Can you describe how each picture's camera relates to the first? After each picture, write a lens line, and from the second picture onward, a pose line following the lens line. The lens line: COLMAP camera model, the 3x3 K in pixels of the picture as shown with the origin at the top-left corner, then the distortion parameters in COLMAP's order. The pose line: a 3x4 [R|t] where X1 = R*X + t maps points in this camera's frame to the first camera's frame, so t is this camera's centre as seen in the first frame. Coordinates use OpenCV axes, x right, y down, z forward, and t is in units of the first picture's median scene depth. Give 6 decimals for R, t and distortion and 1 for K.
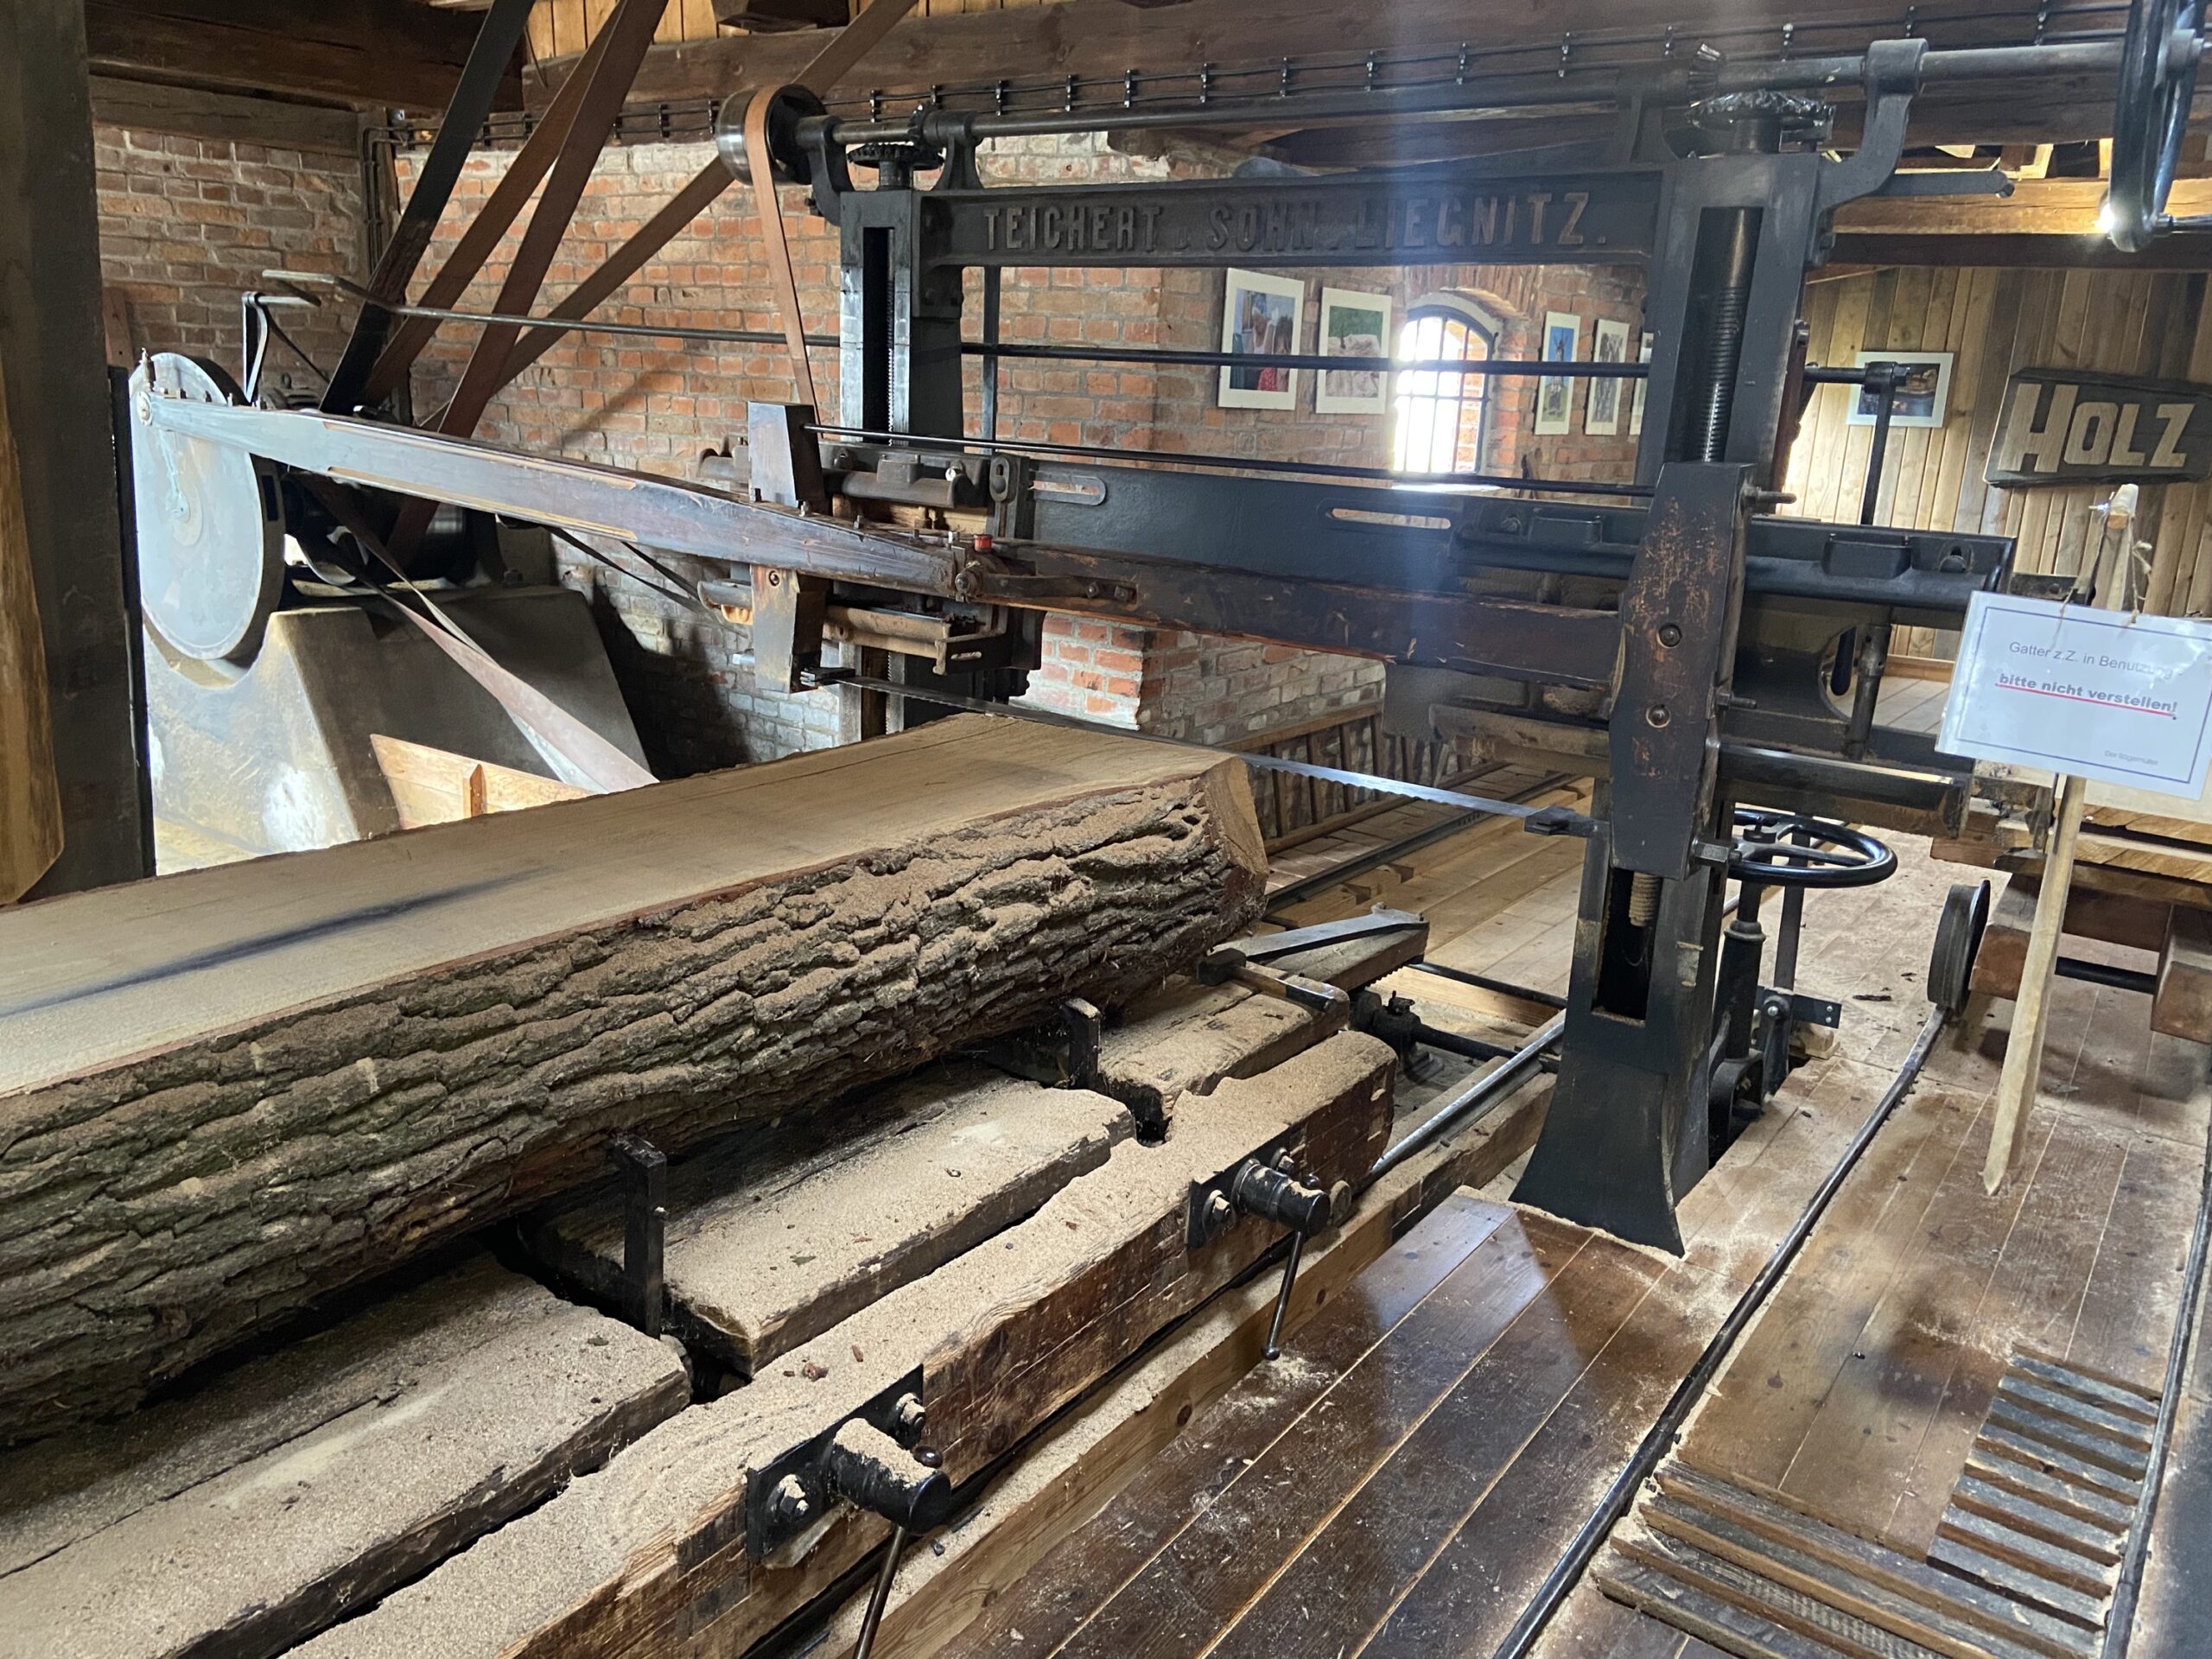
lens RADIAL K [[1739.0, 0, 1086.3], [0, 1739.0, 809.8], [0, 0, 1]] dist [0.103190, -0.129702]
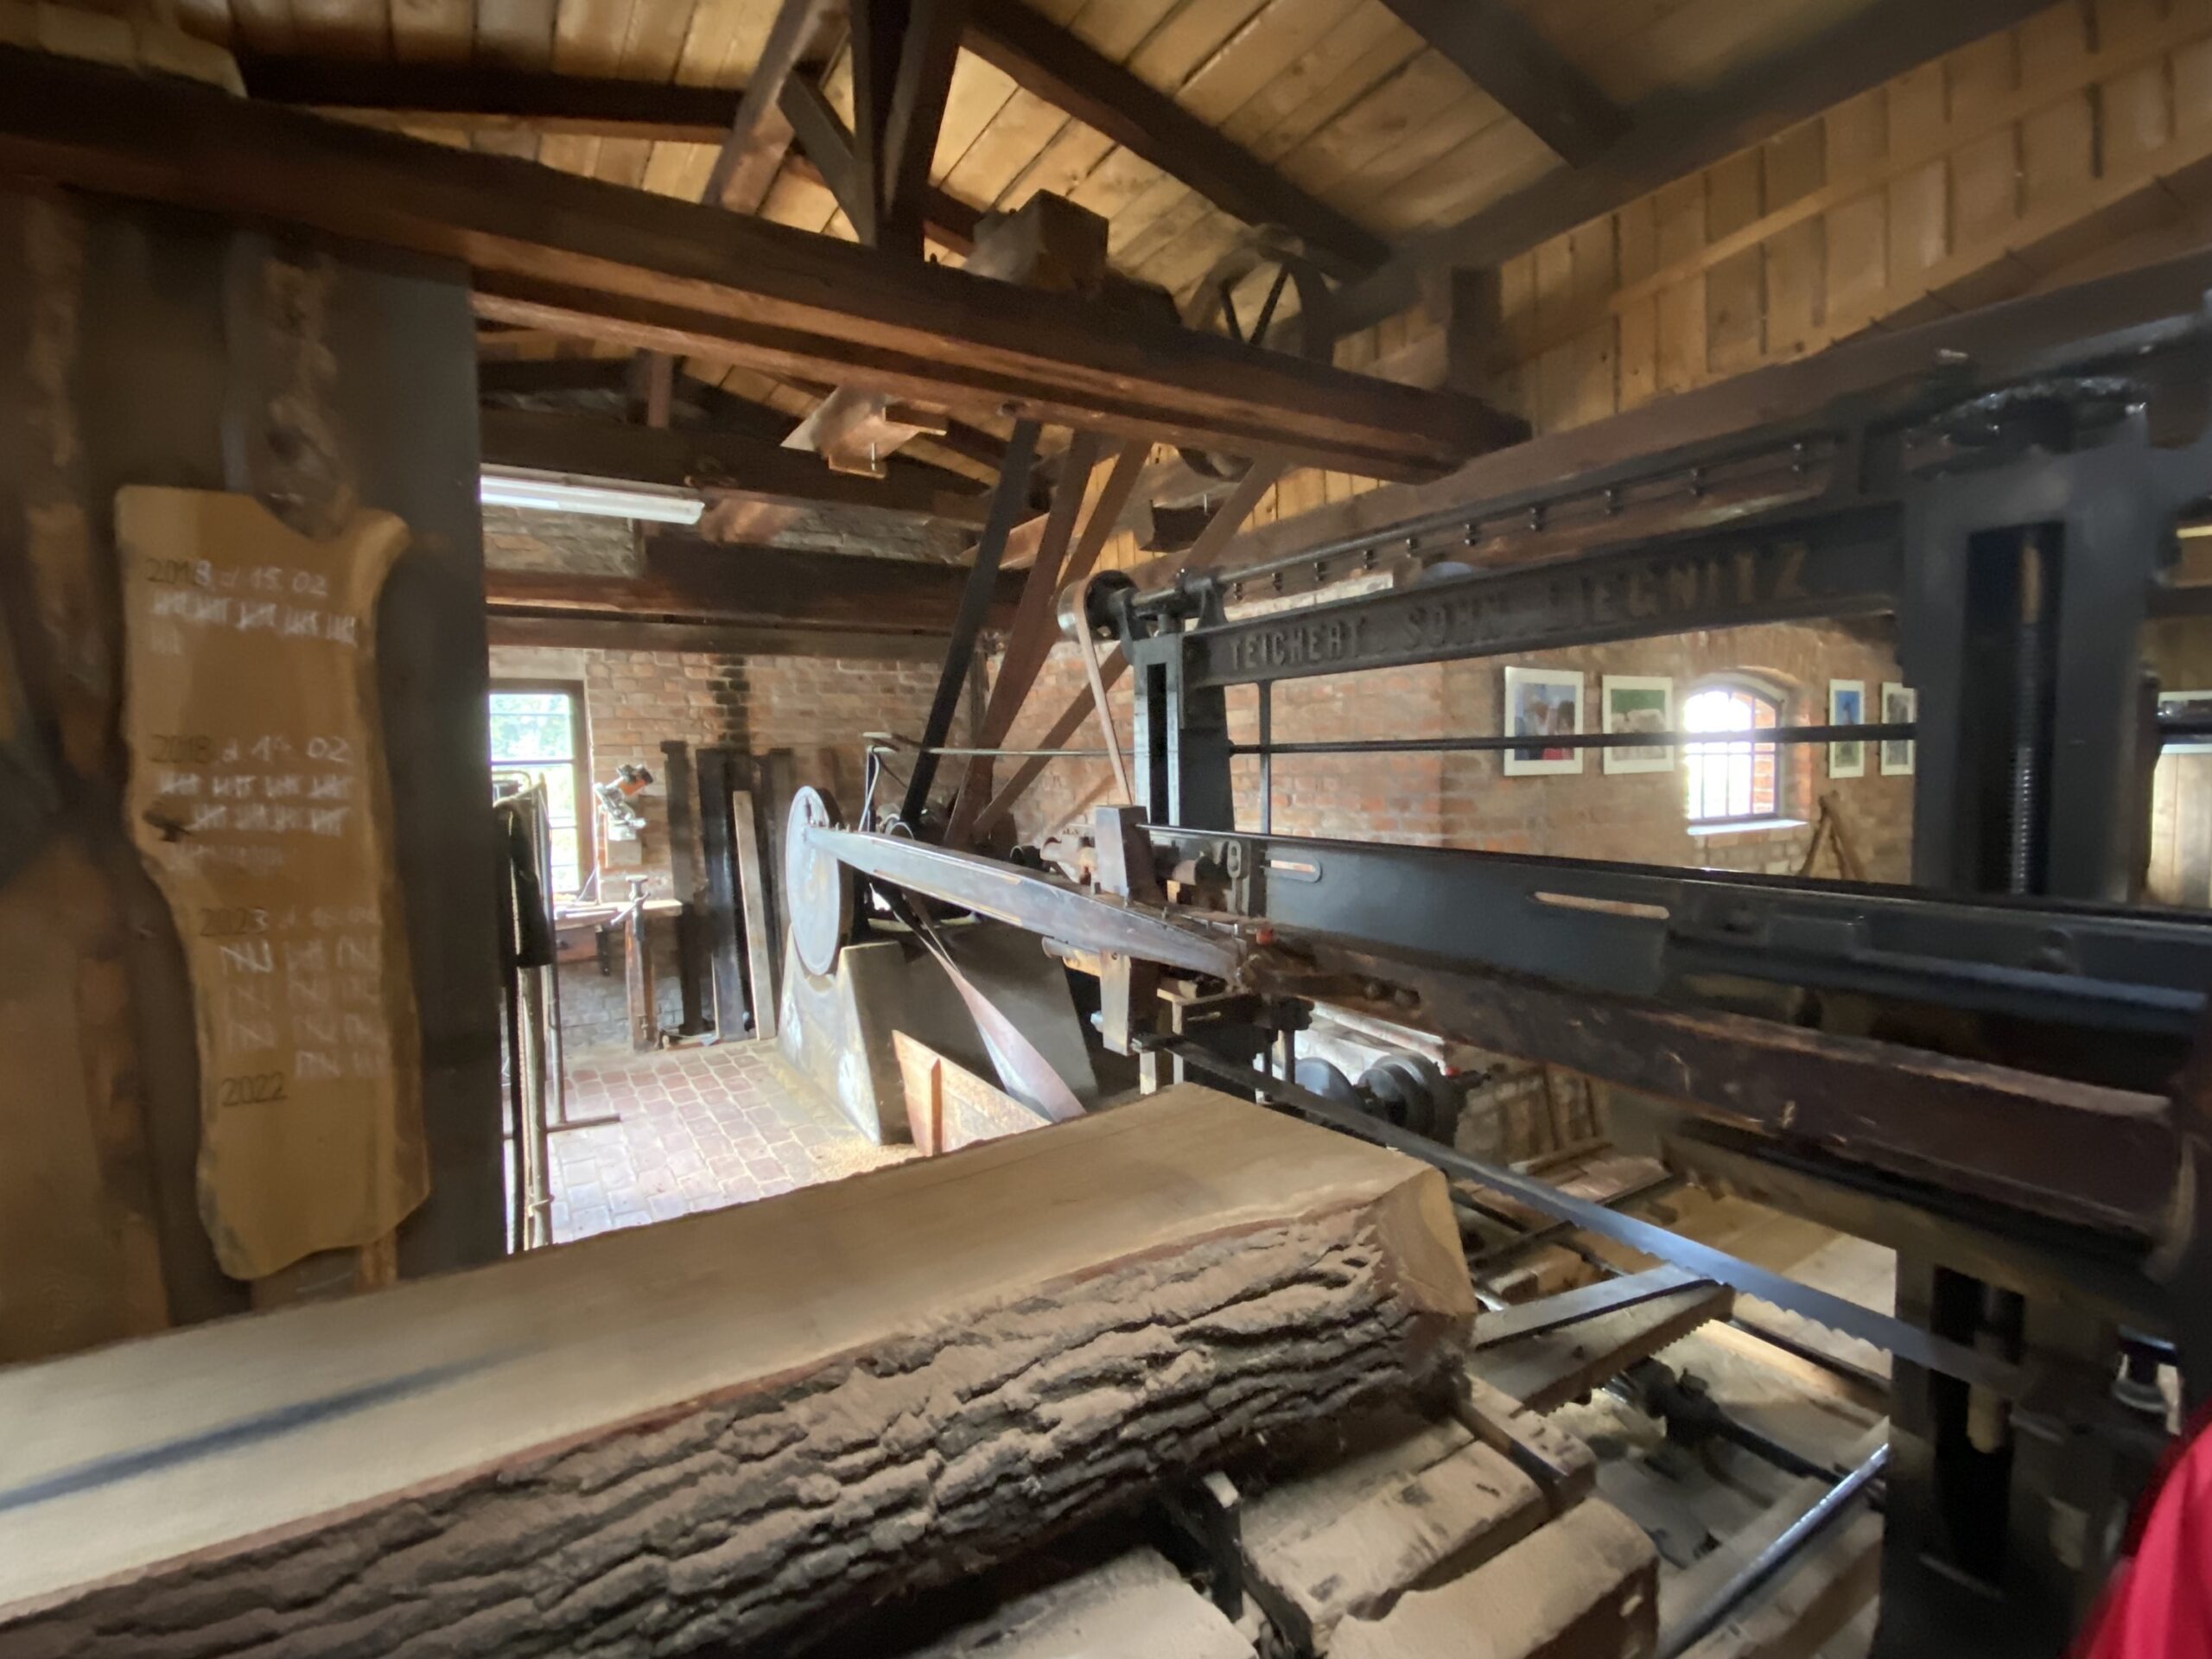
lens RADIAL K [[1011.8, 0, 1107.1], [0, 1011.8, 812.0], [0, 0, 1]] dist [0.004067, -0.008570]
pose [[0.922832, -0.045758, -0.382475, 0.153641], [-0.027398, 0.982608, -0.183659, -0.122652], [0.384227, 0.179966, 0.905529, 0.460070]]
